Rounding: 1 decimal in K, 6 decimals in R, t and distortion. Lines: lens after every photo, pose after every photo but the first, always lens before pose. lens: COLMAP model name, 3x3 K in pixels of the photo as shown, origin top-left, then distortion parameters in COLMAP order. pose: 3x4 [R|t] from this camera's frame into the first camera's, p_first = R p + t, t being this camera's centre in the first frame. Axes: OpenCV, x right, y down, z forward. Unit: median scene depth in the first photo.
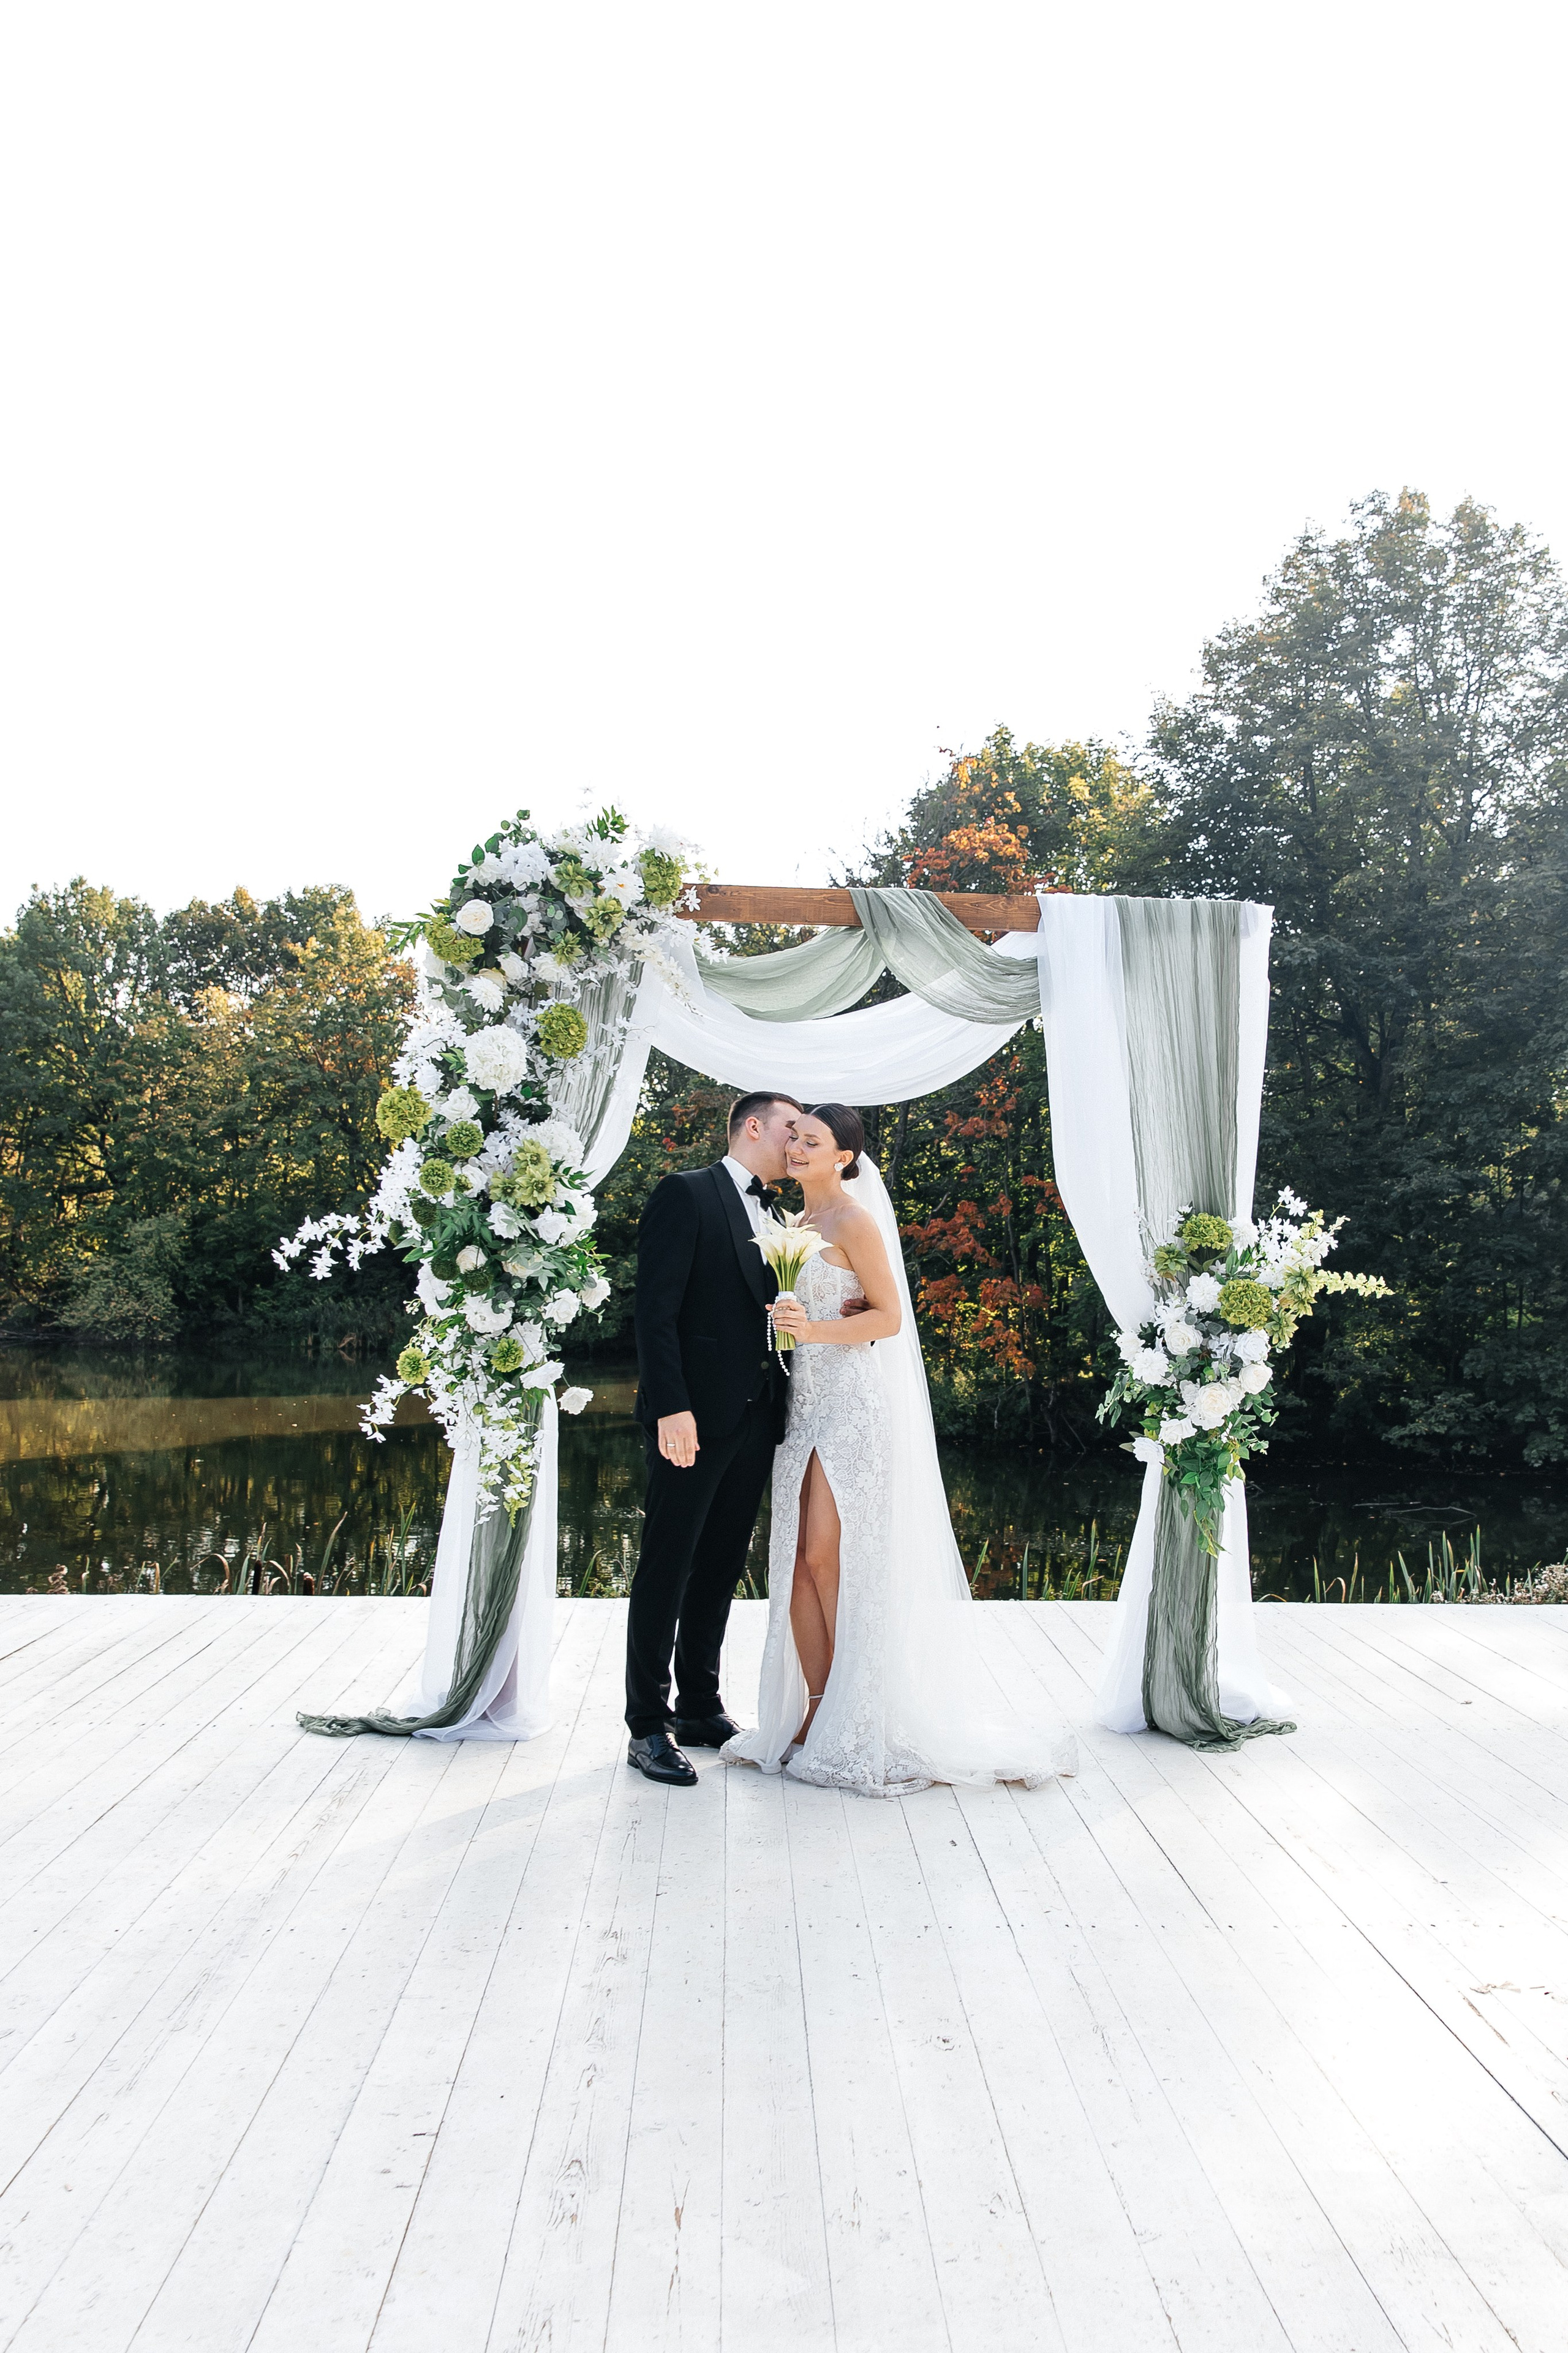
lens RADIAL K [[1966.1, 0, 905.3], [0, 1966.1, 1288.0], [0, 0, 1]] dist [0.015290, 0.012352]
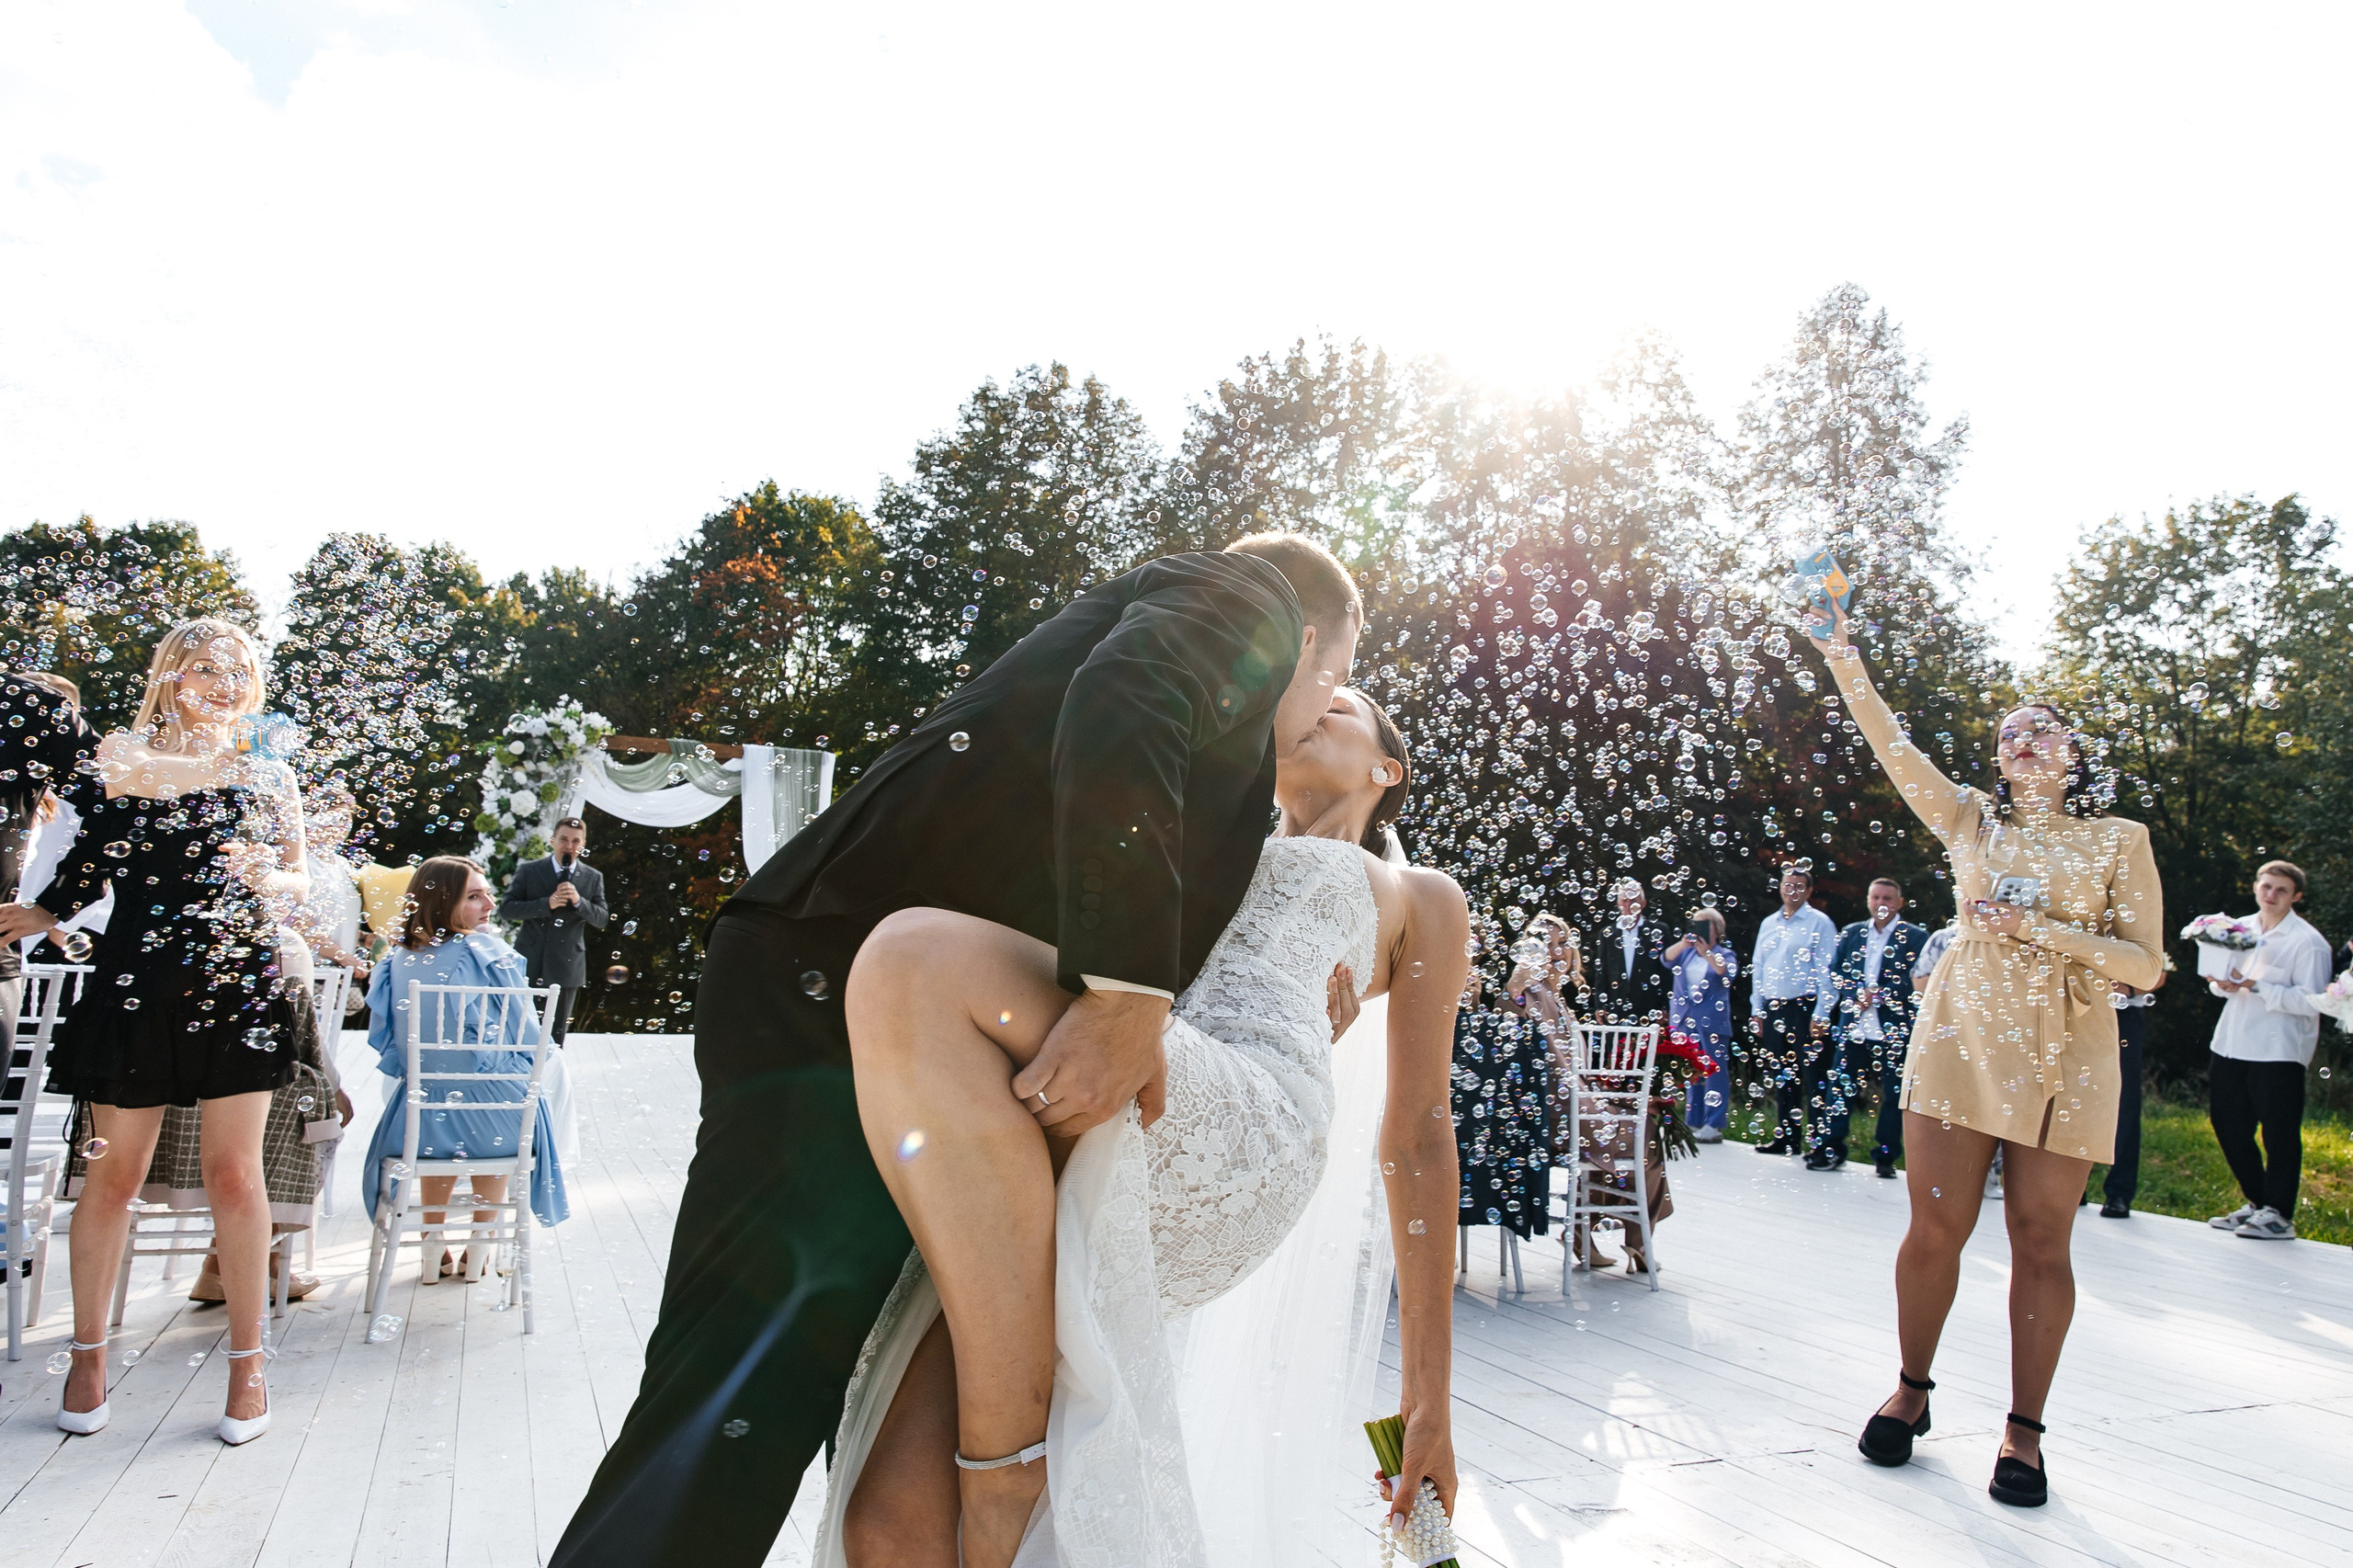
lens RADIAL K [[1610.7, 0, 1190.6], [0, 1610.7, 778.3], [0, 0, 1]] dist [0.013966, 0.000676]
pose [[0.952368, 0.049940, 0.300833, -0.008731], [-0.029464, 0.996953, -0.072224, -0.018365], [-0.303523, 0.059920, 0.950938, -1.230173]]
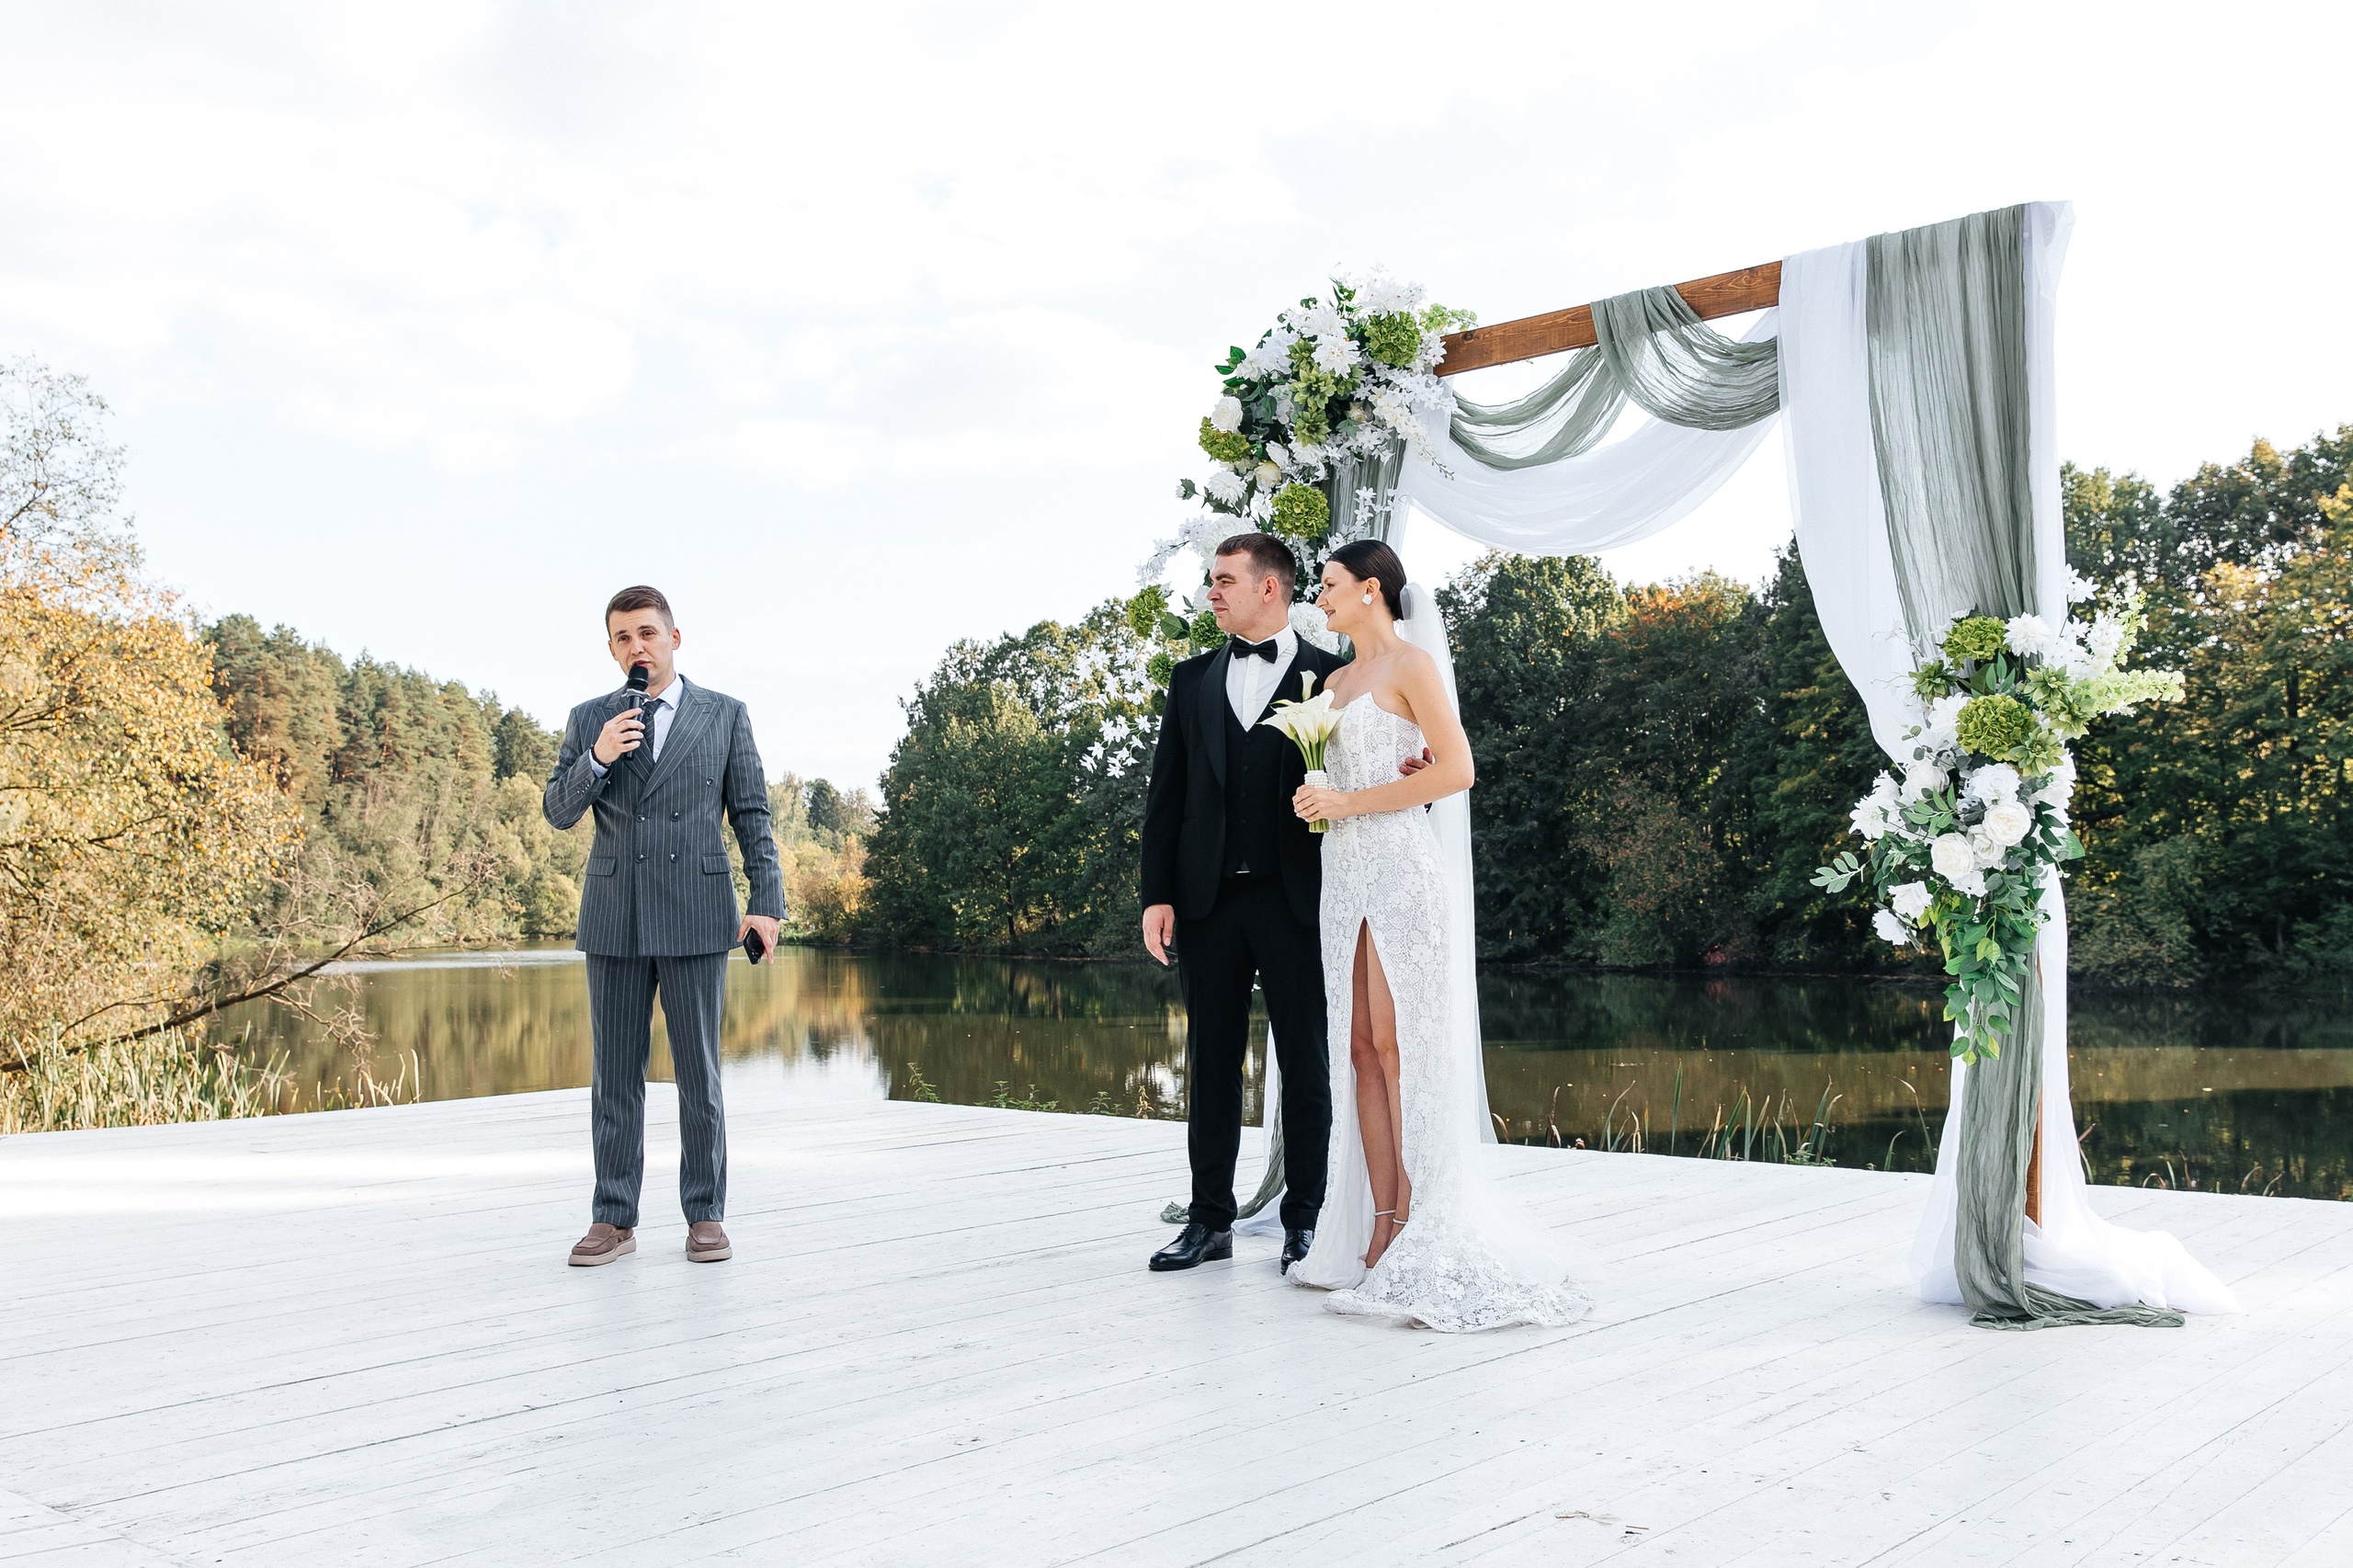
lens RADIAL K [[2272.8, 0, 1166.0], [0, 2272.8, 779.9], [0, 0, 1]] dist [0.023024, 0.000000]
pose [[0.682239, -0.072085, -0.727567, 0.567297], [0.020791, 0.996638, -0.079248, 0.087477], [0.730833, 0.038939, 0.681444, 0.169150]]
